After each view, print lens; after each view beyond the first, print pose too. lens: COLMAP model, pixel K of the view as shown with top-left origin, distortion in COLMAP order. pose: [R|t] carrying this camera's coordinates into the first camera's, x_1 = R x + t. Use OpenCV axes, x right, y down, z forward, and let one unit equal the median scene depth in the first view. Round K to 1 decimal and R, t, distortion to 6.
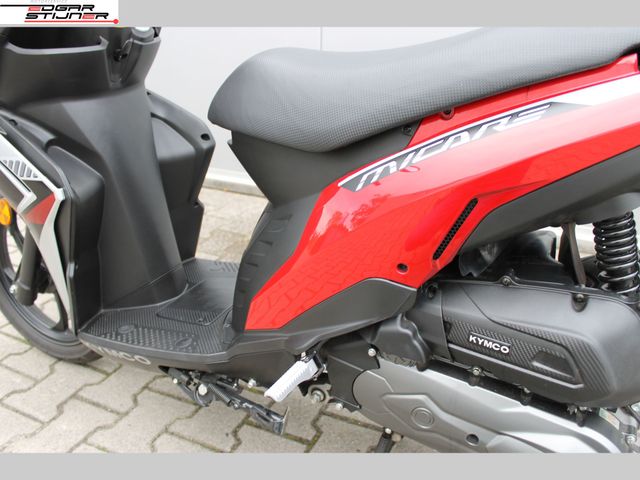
lens RADIAL K [[574.9, 0, 320.0], [0, 574.9, 240.0], [0, 0, 1]] dist [-0.115357, 0.019743]
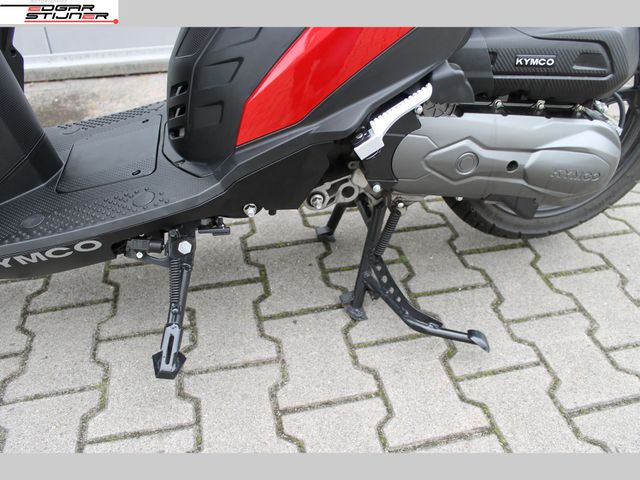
lens RADIAL K [[538.6, 0, 320.0], [0, 538.6, 240.0], [0, 0, 1]] dist [-0.170596, 0.146078]
pose [[0.785264, -0.358442, 0.504856, -0.460128], [0.236403, 0.927186, 0.290585, 0.087500], [-0.572254, -0.108837, 0.812822, 0.308744]]
